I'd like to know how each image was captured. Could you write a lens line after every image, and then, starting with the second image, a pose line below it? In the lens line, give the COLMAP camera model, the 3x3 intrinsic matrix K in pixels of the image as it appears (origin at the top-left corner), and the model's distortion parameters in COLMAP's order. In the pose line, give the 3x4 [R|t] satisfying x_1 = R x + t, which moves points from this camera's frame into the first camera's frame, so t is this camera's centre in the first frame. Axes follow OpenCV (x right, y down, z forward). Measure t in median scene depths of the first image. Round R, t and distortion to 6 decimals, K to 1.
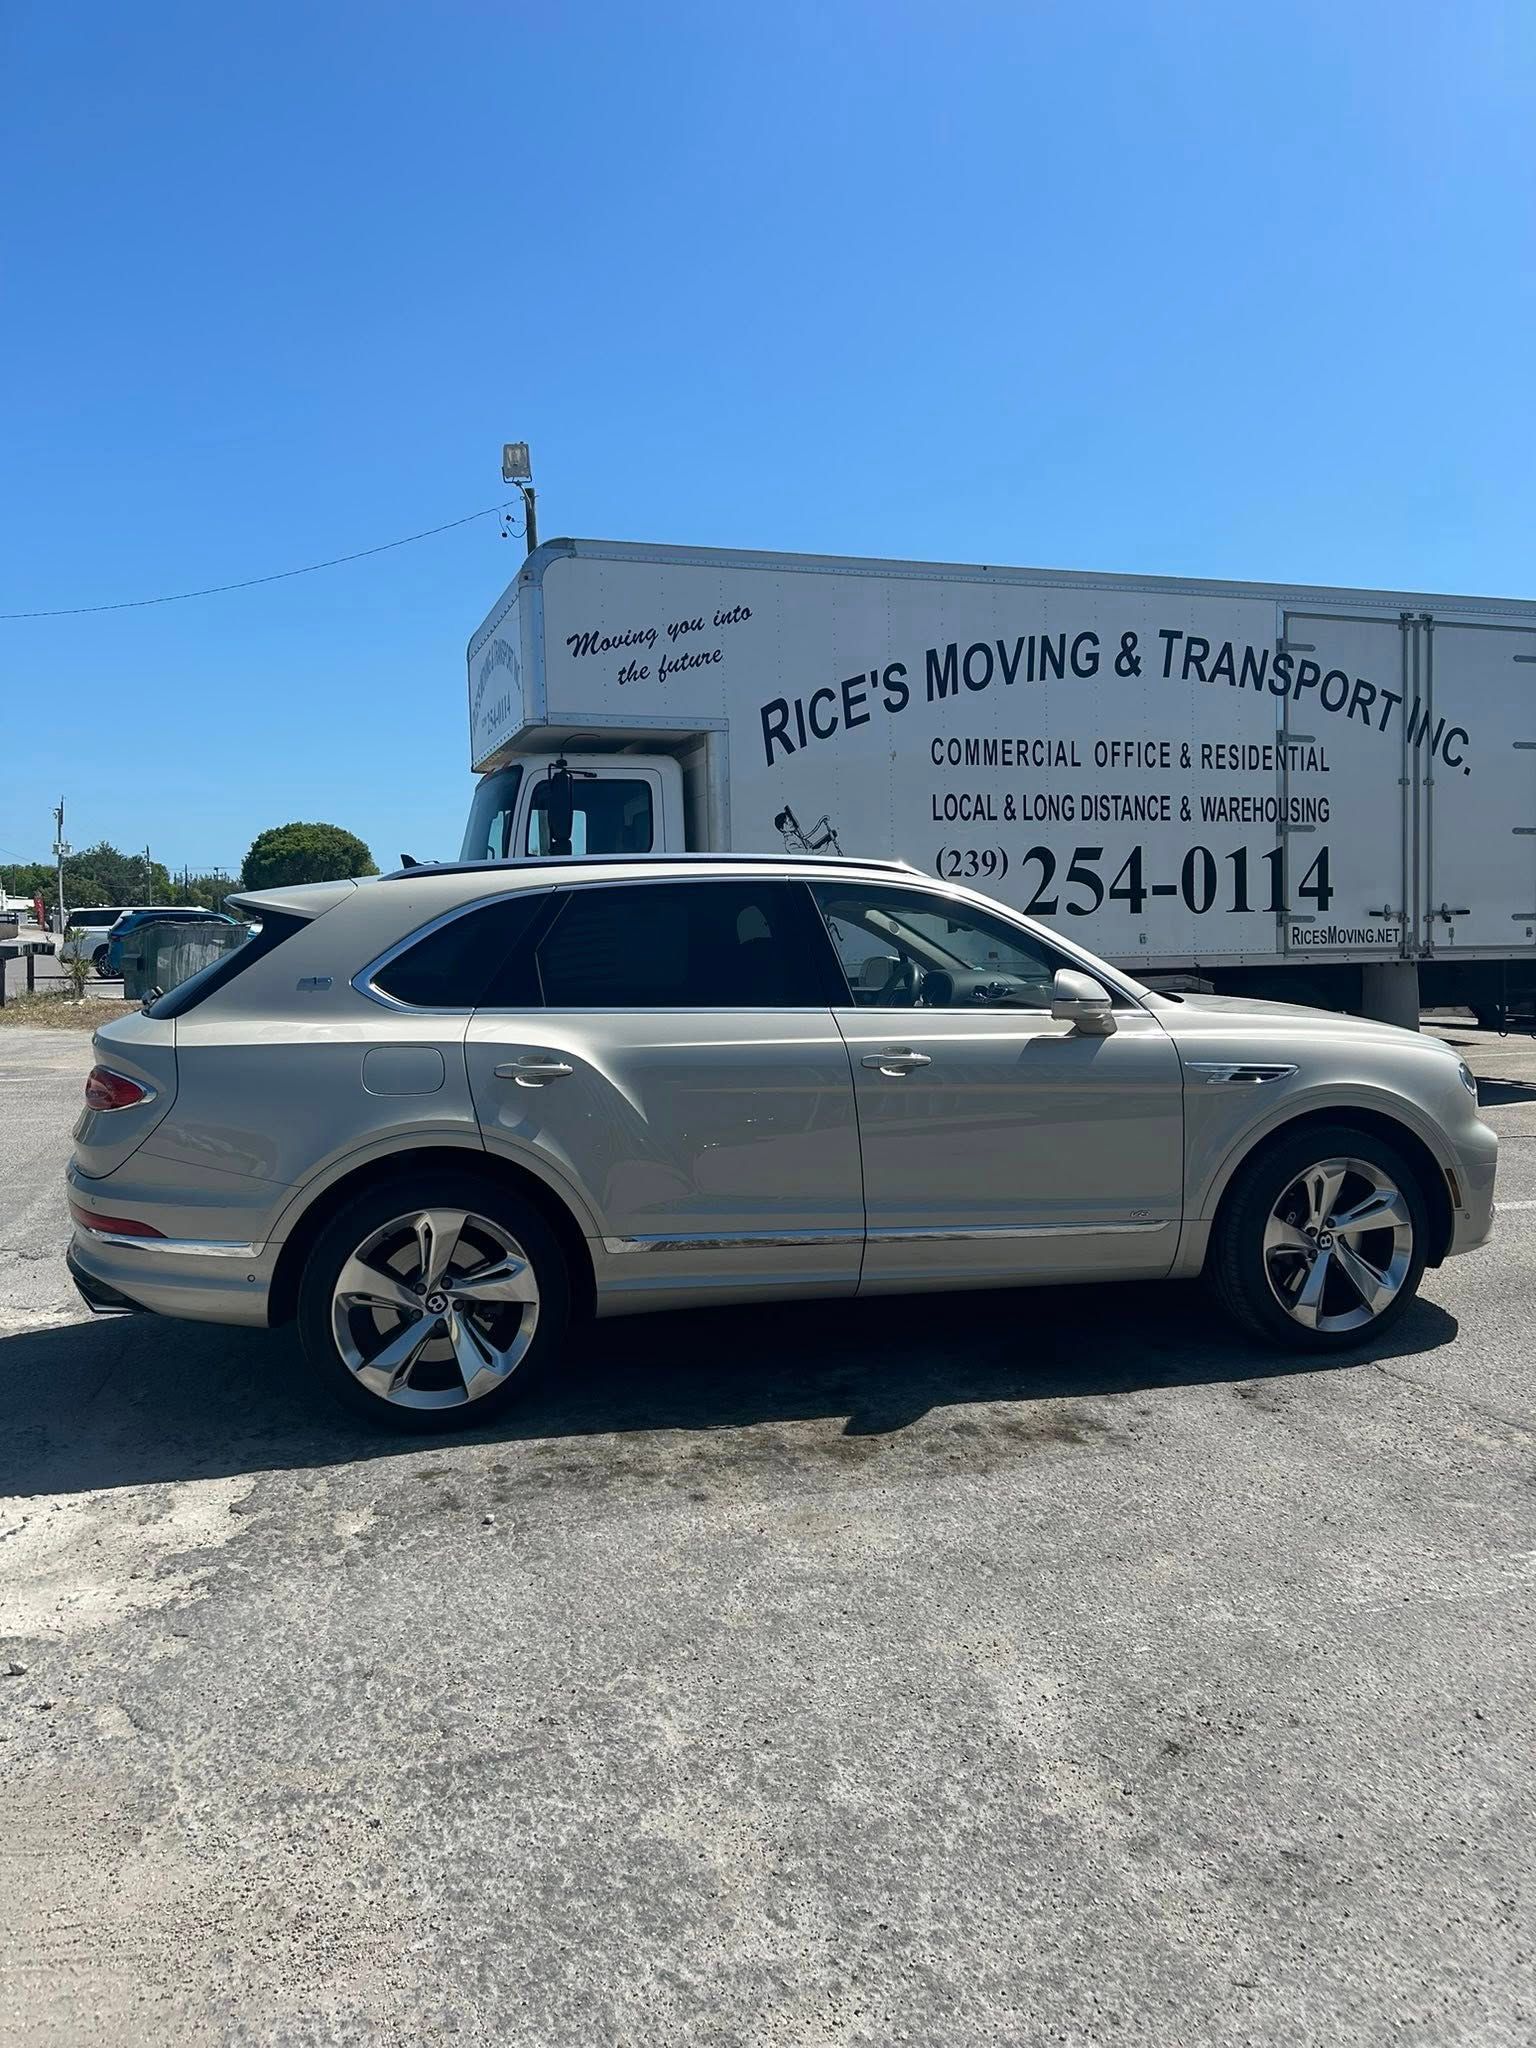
lens RADIAL K [[1510.8, 0, 768.2], [0, 1510.8, 1033.3], [0, 0, 1]] dist [0.030939, 0.002455]
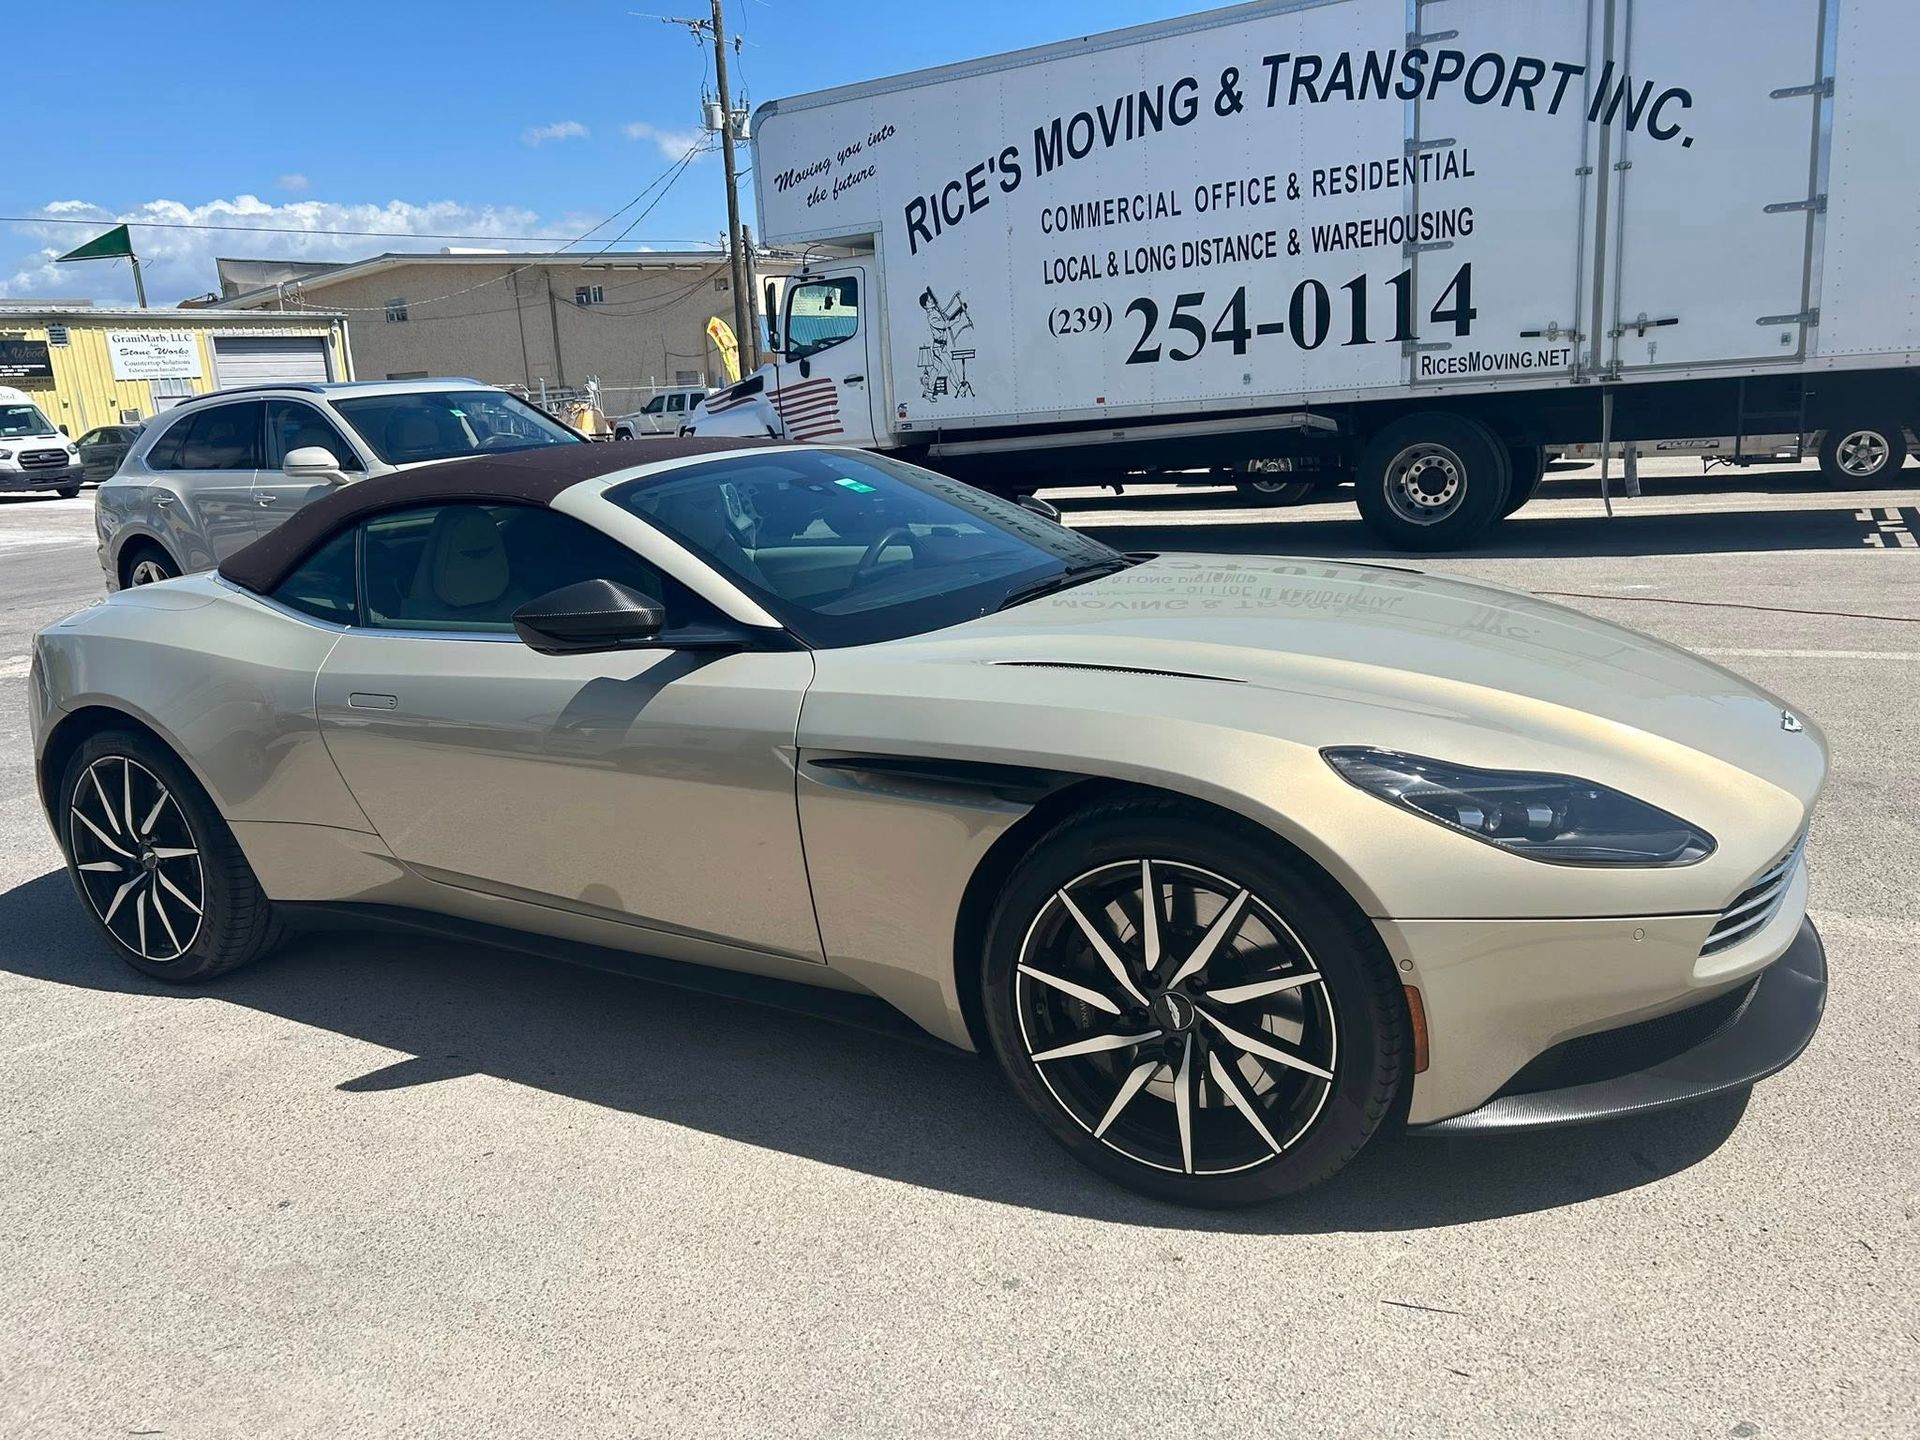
lens RADIAL K [[1416.4, 0, 953.2], [0, 1416.4, 711.1], [0, 0, 1]] dist [0.030939, 0.002455]
pose [[0.686501, 0.123360, -0.716588, 0.835021], [0.007666, 0.984221, 0.176777, -0.012110], [0.727088, -0.126851, 0.674723, 0.168538]]
